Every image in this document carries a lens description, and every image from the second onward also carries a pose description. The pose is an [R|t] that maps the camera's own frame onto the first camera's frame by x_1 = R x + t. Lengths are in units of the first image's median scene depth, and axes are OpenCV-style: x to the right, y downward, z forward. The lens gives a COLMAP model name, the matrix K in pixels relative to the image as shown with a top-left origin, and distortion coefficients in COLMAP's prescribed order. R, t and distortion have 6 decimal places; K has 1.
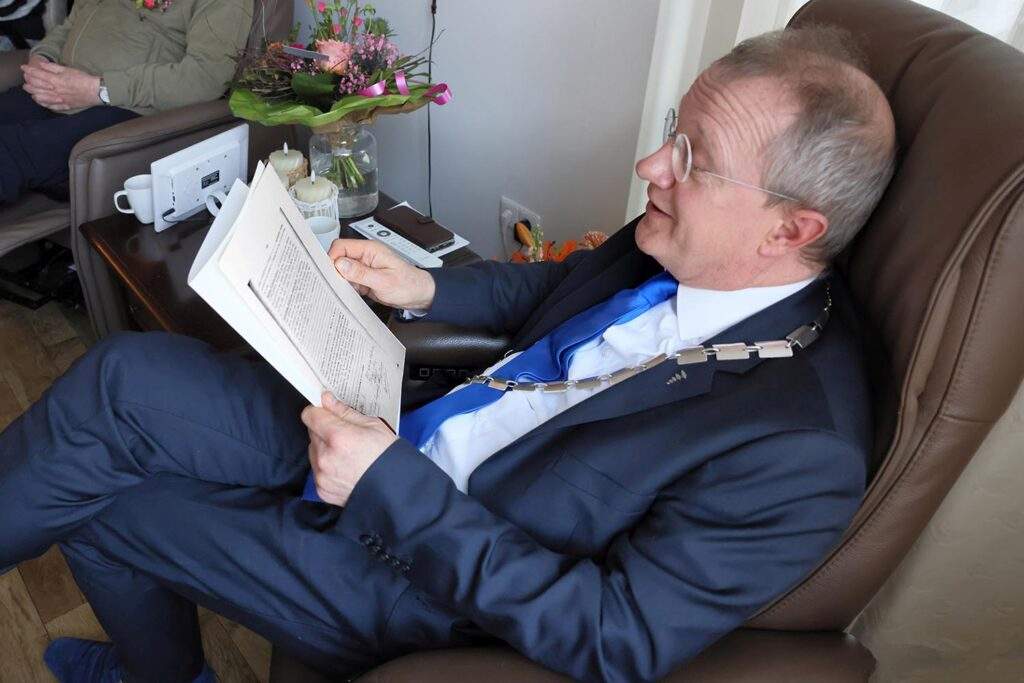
lens RADIAL K [[738.7, 0, 583.6], [0, 738.7, 341.4], [0, 0, 1]] dist [-0.000936, -0.003438]
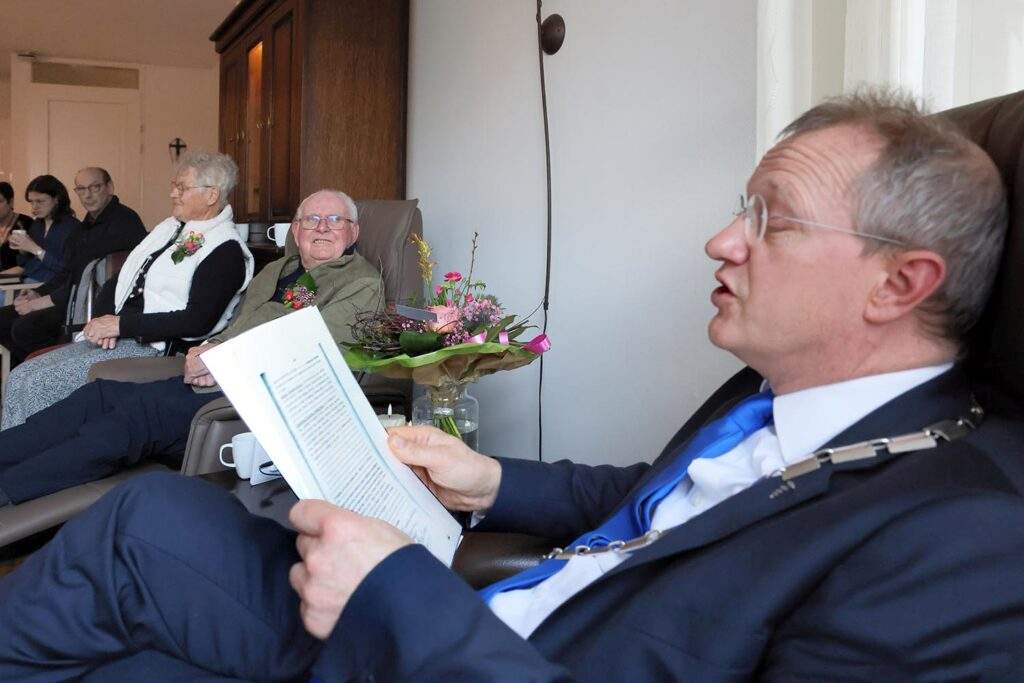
lens RADIAL K [[738.7, 0, 583.6], [0, 738.7, 341.4], [0, 0, 1]] dist [-0.000936, -0.003438]
pose [[0.986813, -0.051698, -0.153386, 0.049627], [-0.029841, 0.873275, -0.486313, 0.301754], [0.159090, 0.484478, 0.860216, 0.242209]]
